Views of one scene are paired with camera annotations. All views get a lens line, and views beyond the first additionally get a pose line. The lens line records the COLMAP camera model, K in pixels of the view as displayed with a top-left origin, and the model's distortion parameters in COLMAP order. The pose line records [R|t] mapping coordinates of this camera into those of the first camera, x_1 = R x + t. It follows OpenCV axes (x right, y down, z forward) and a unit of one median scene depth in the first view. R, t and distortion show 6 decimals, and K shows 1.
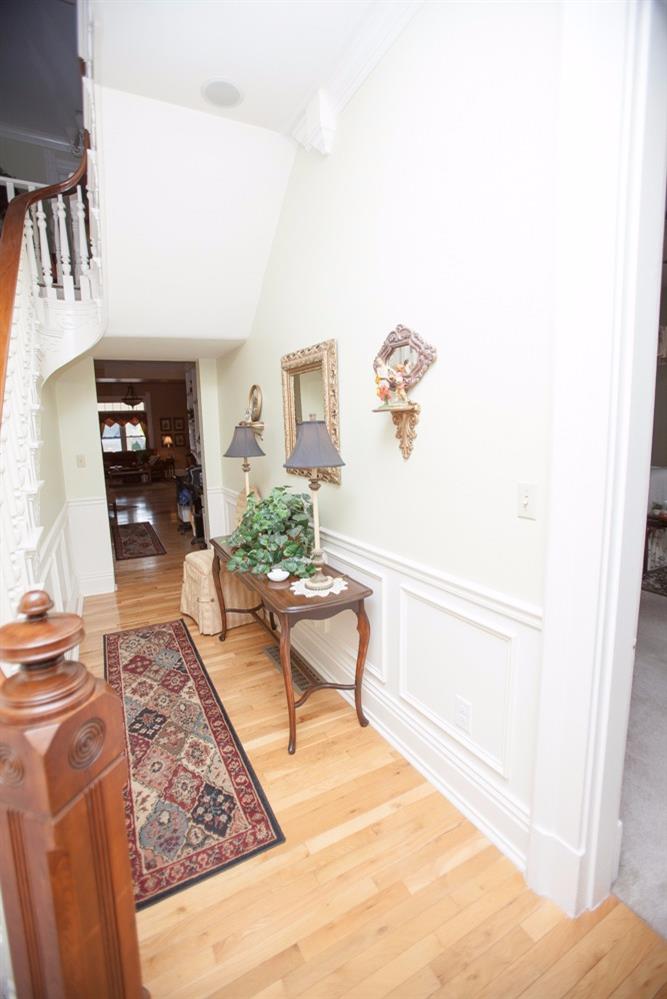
lens RADIAL K [[460.3, 0, 328.0], [0, 460.3, 495.0], [0, 0, 1]] dist [-0.075634, 0.031495]
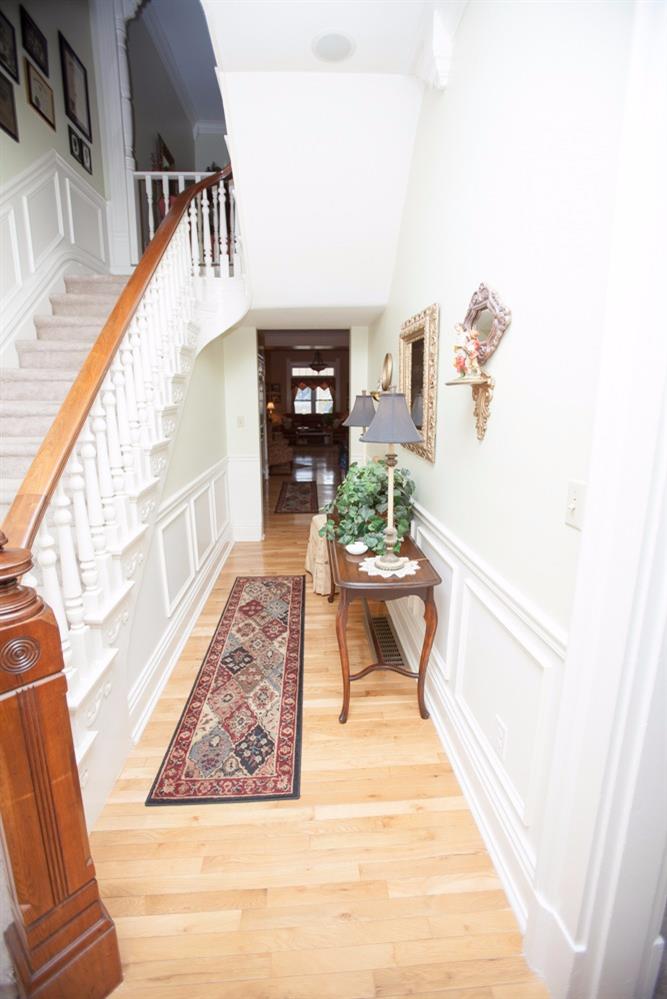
lens RADIAL K [[460.3, 0, 328.0], [0, 460.3, 495.0], [0, 0, 1]] dist [-0.075634, 0.031495]
pose [[0.908066, 0.111016, -0.403846, 0.226748], [-0.081982, 0.992692, 0.088549, -0.023885], [0.410725, -0.047300, 0.910531, 0.071341]]
